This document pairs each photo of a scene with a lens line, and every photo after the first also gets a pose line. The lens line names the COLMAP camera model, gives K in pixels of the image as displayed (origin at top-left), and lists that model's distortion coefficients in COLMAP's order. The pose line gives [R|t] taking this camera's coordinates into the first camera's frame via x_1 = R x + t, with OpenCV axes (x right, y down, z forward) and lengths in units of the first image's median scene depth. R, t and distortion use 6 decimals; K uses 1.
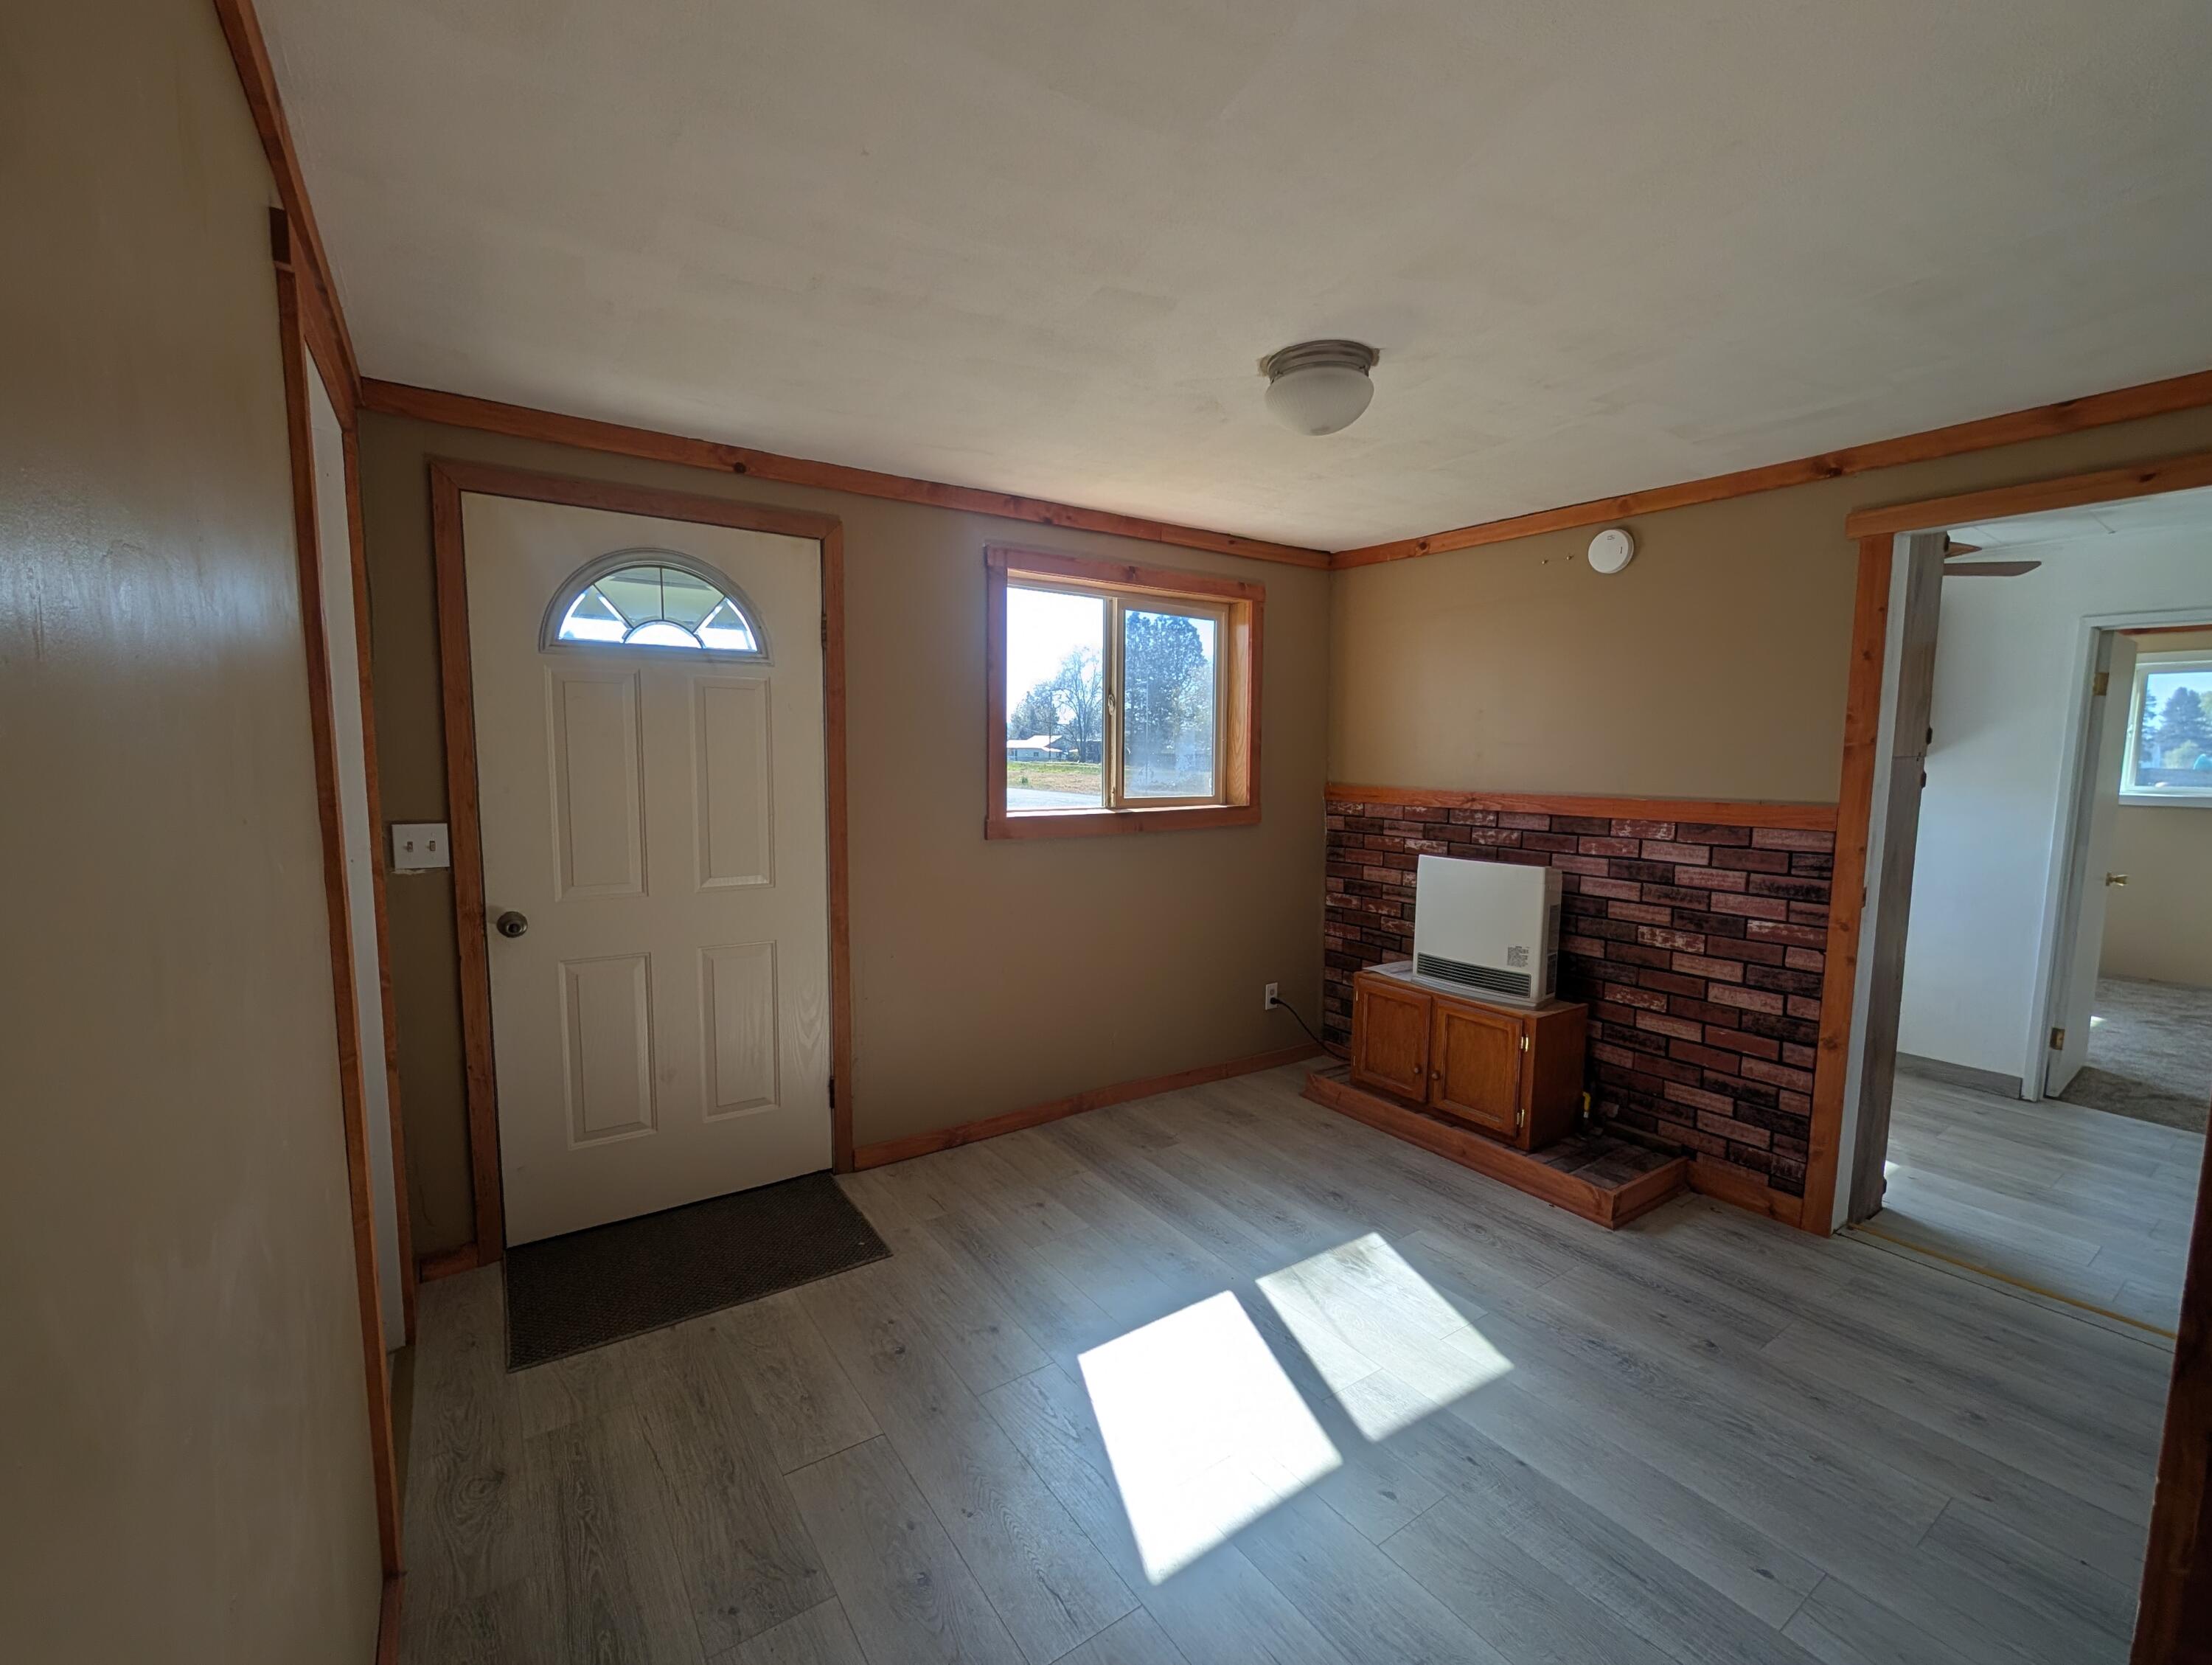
lens RADIAL K [[923.6, 0, 1112.9], [0, 923.6, 843.0], [0, 0, 1]] dist [0.001883, 0.000032]
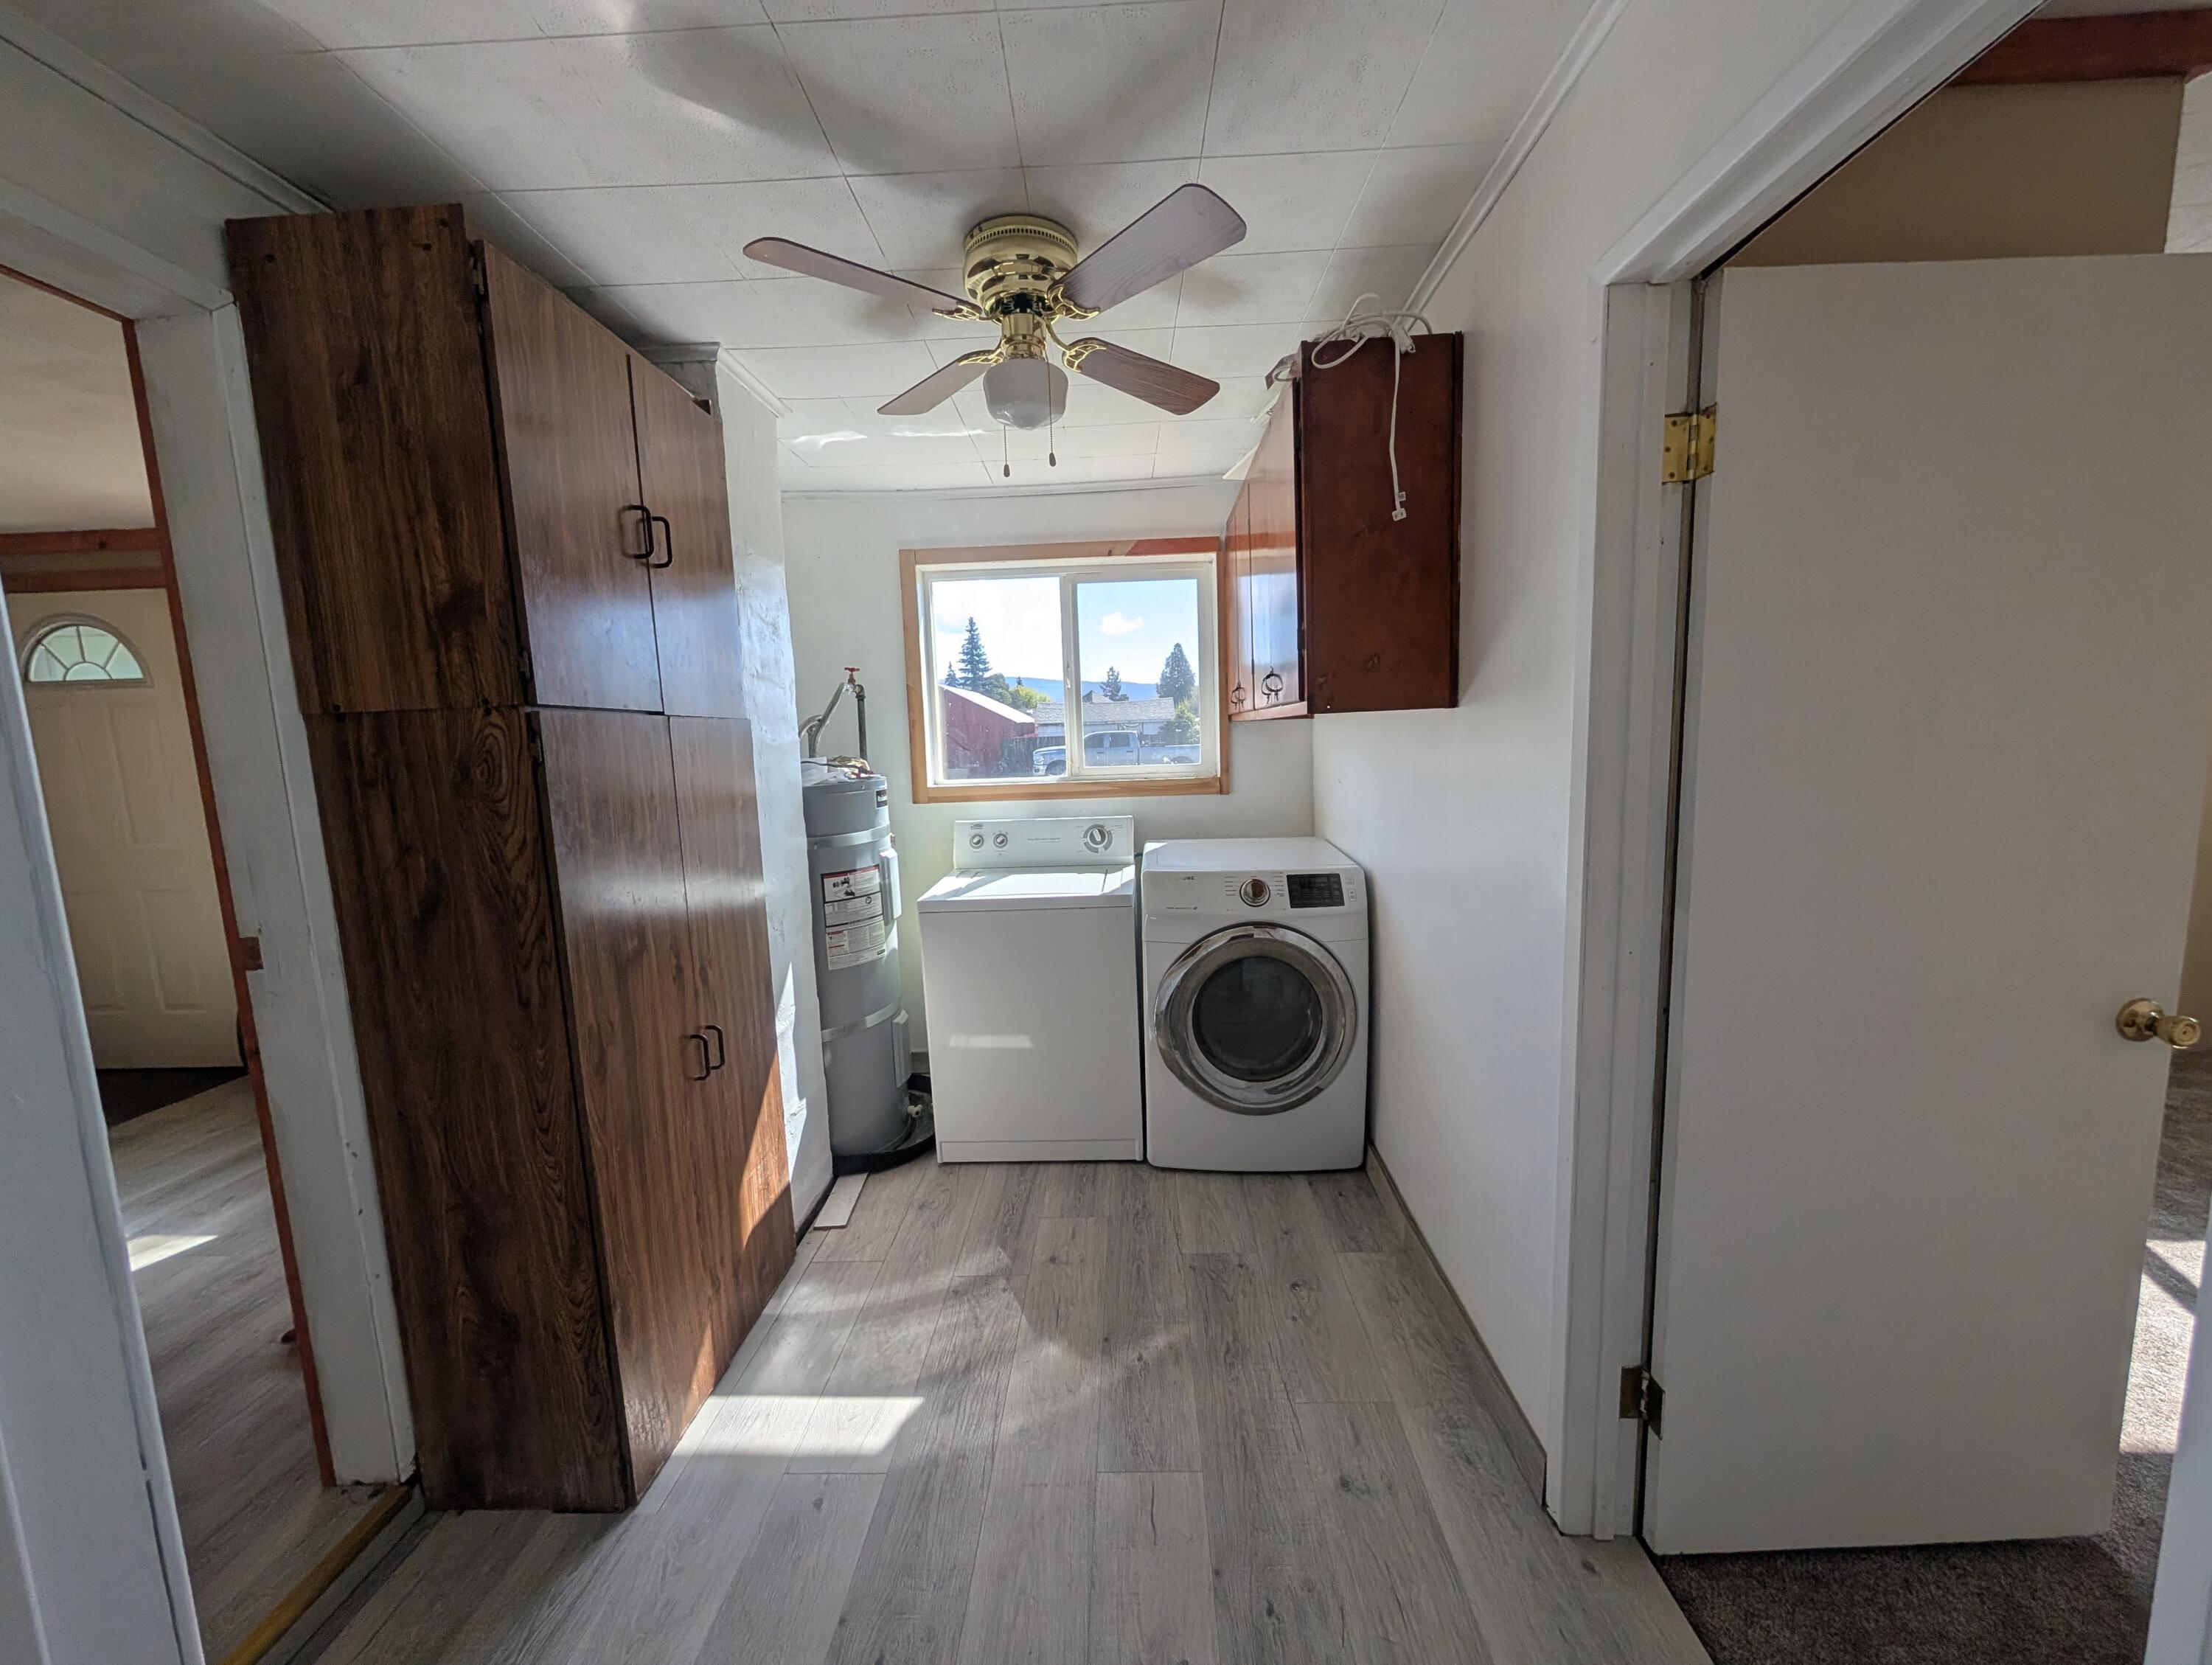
lens RADIAL K [[858.7, 0, 1103.2], [0, 858.7, 837.8], [0, 0, 1]] dist [-0.000194, 0.000290]
pose [[0.795807, 0.038567, -0.604321, 1.557010], [-0.016833, 0.998993, 0.041588, -0.049741], [0.605316, -0.022924, 0.795655, 0.872921]]
